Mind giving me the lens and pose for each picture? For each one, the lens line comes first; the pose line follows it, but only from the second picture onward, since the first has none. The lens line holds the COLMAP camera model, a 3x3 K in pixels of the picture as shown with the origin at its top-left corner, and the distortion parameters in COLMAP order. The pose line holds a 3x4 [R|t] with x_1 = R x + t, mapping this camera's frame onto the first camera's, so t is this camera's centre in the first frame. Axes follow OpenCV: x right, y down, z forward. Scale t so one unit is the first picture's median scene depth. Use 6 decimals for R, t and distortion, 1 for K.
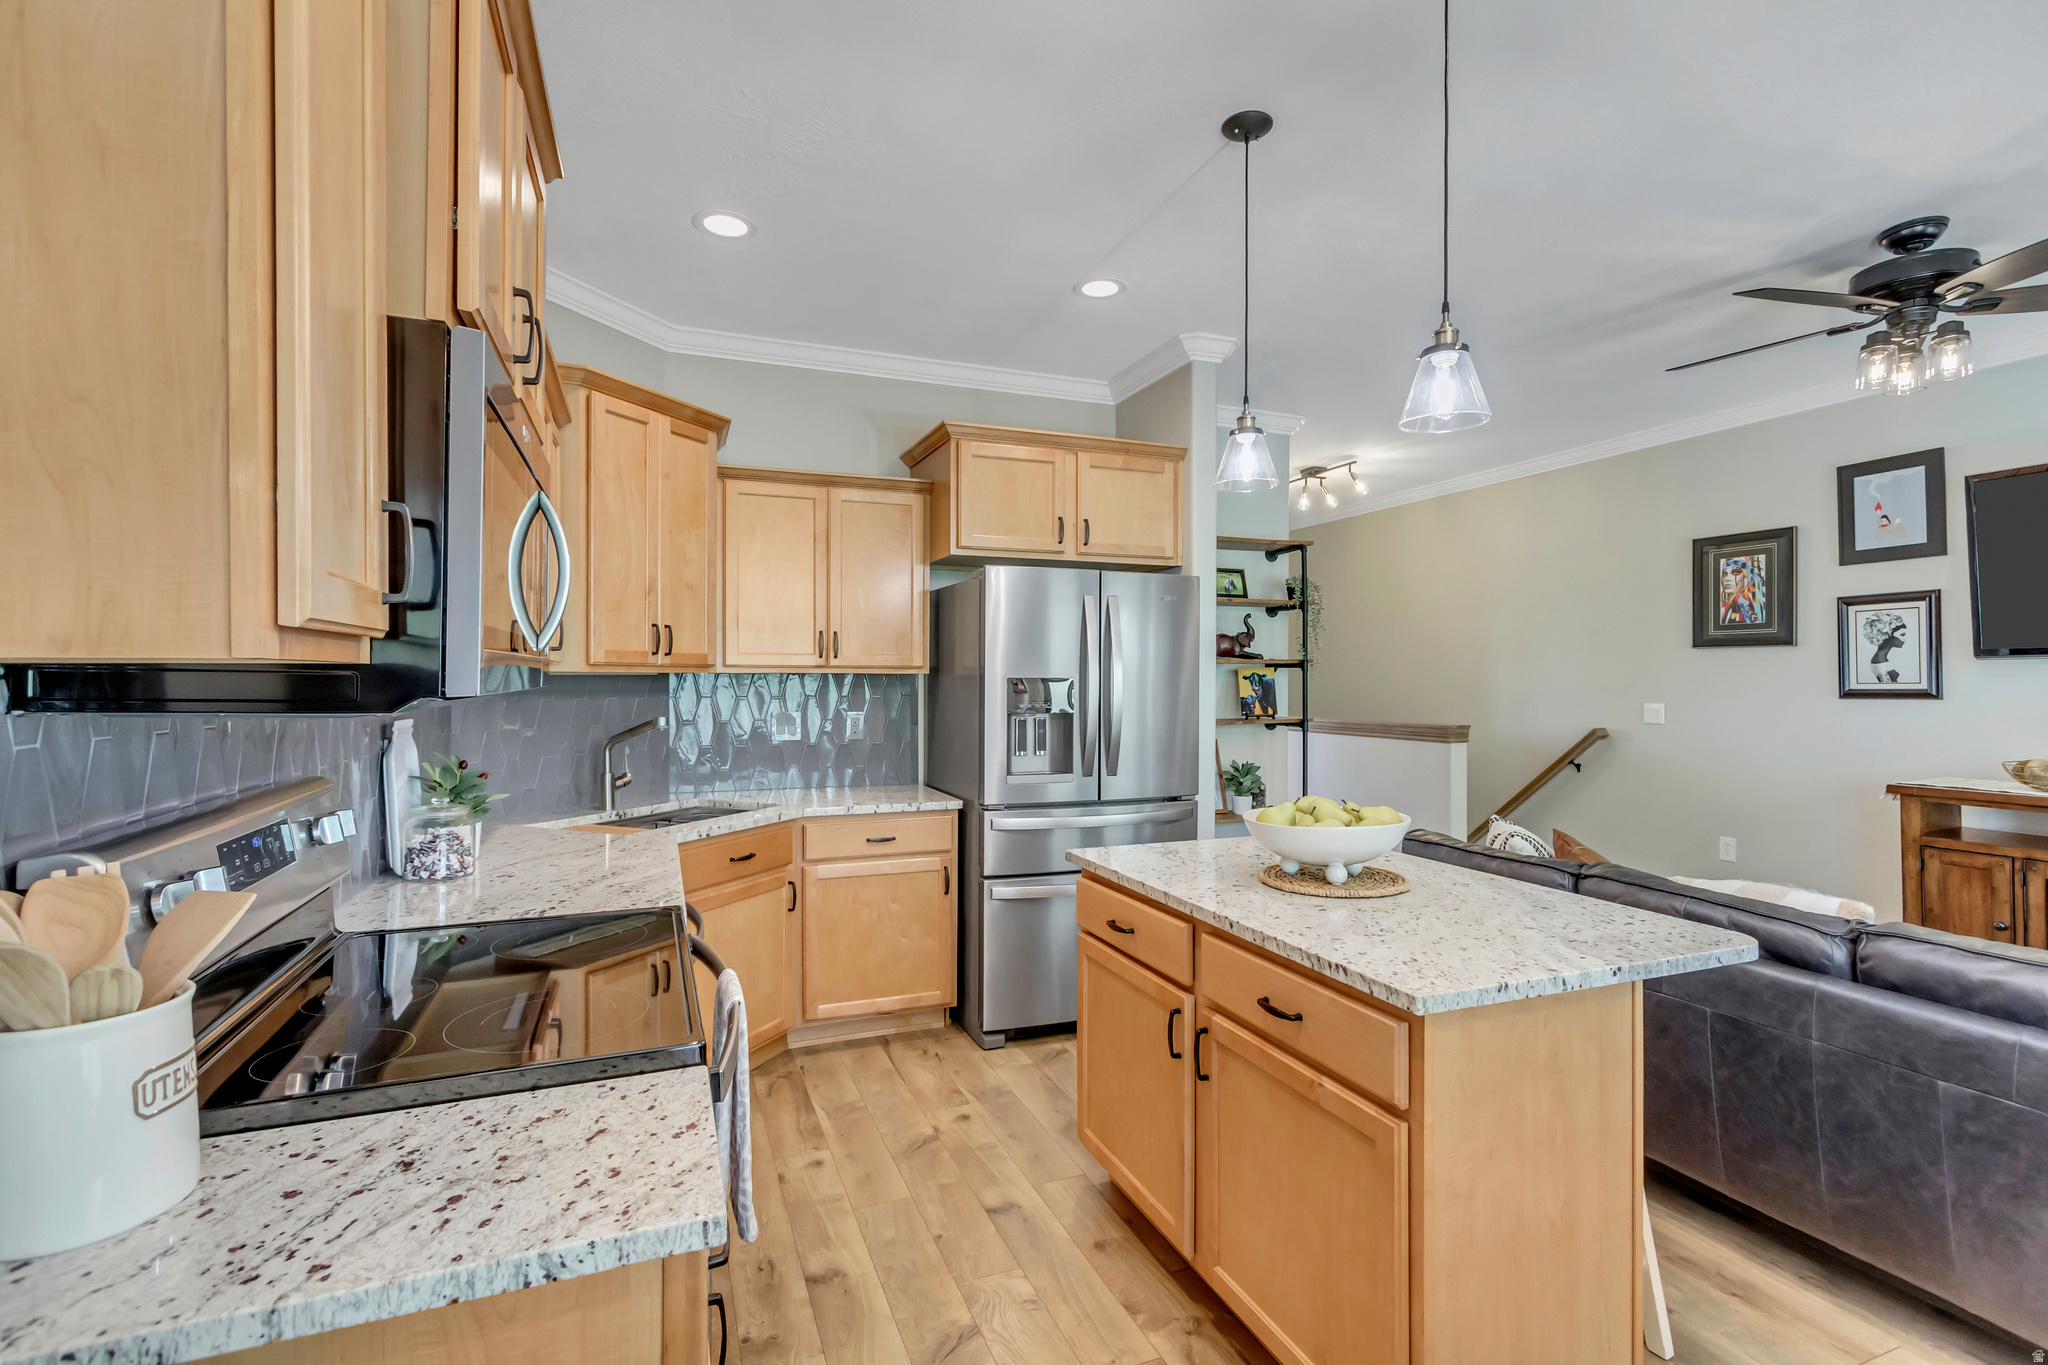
lens RADIAL K [[943.2, 0, 1023.4], [0, 943.2, 678.9], [0, 0, 1]] dist [0.010593, -0.003819]
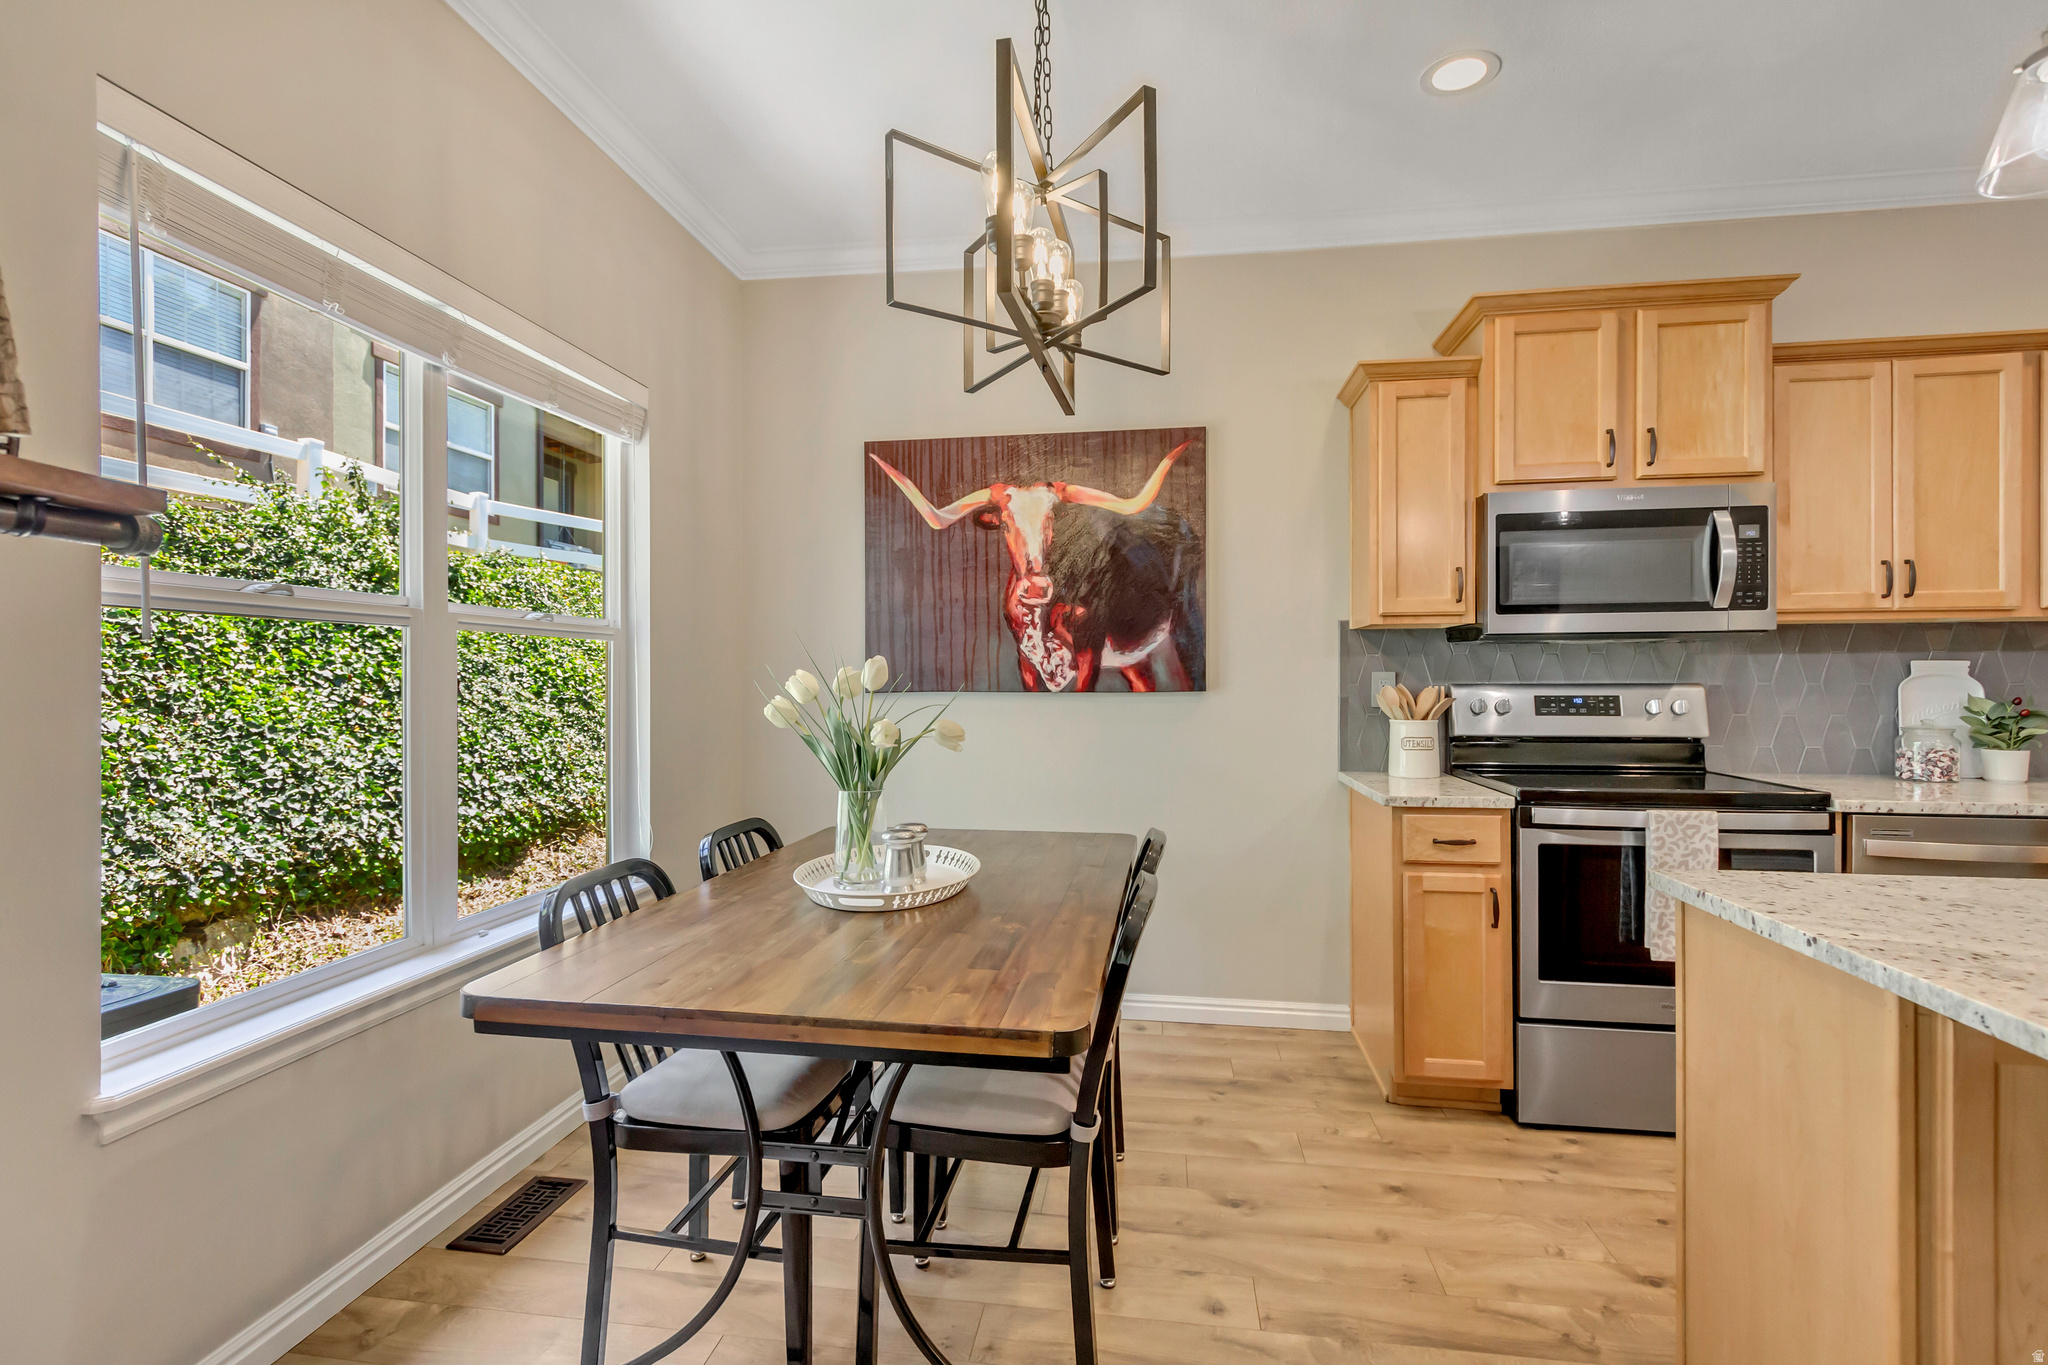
lens RADIAL K [[943.2, 0, 1023.4], [0, 943.2, 678.9], [0, 0, 1]] dist [0.010593, -0.003819]
pose [[-0.498429, 0.003857, -0.866922, 0.680575], [0.000794, 0.999992, 0.003992, 0.038692], [0.866930, 0.001302, -0.498428, 0.349659]]
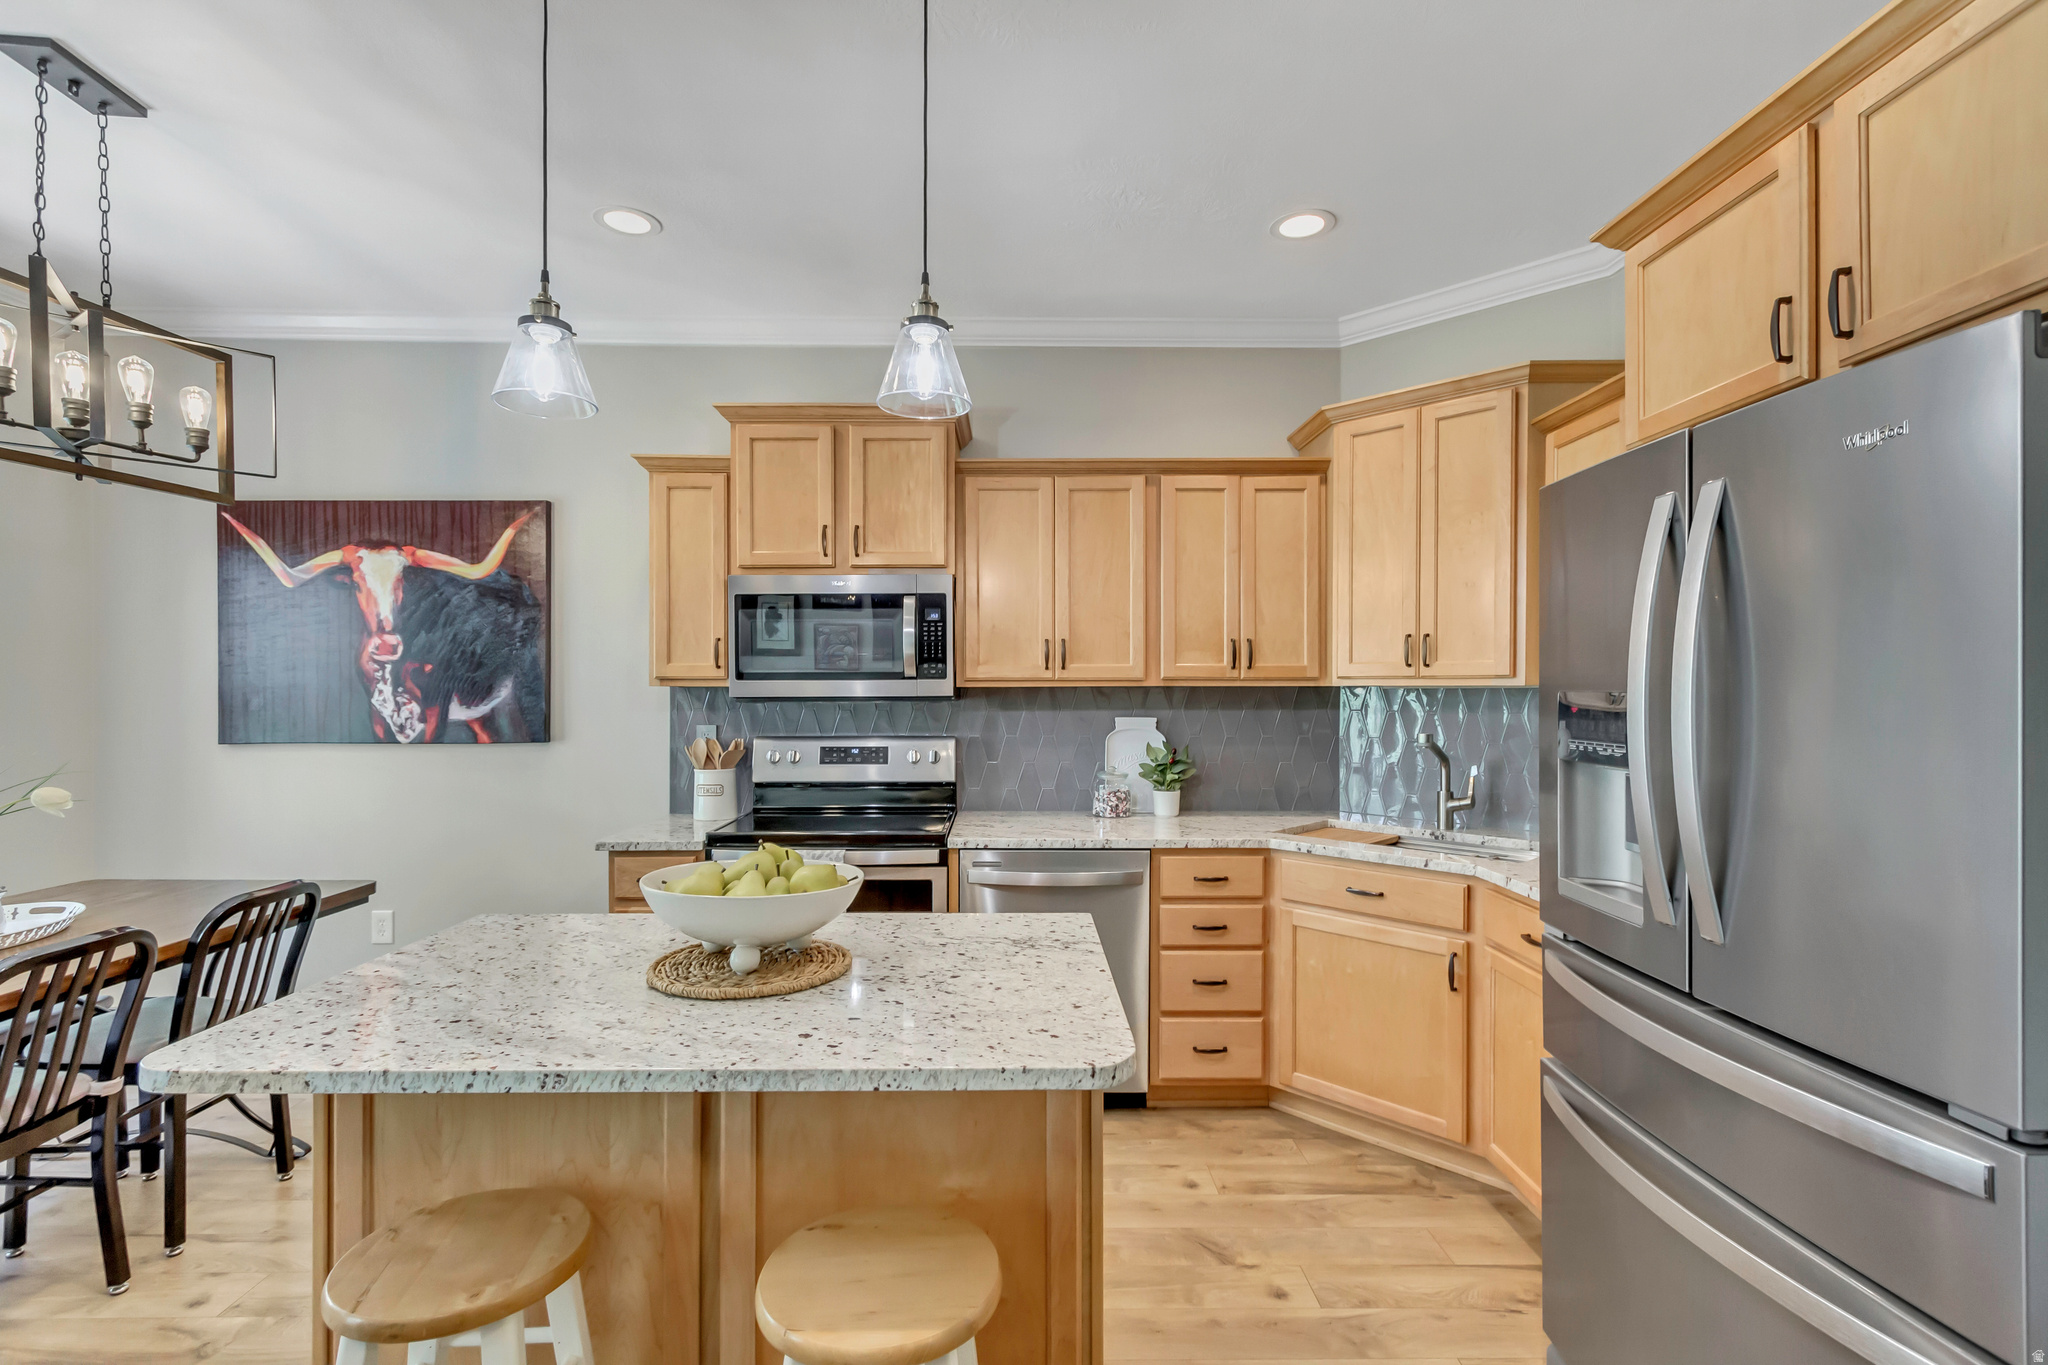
lens RADIAL K [[944.7, 0, 1024.0], [0, 944.7, 682.5], [0, 0, 1]] dist [0.009891, -0.002705]
pose [[-0.354162, -0.008571, -0.935145, 0.558639], [-0.001747, 0.999962, -0.008504, -0.000867], [0.935182, -0.001378, -0.354164, 0.864532]]
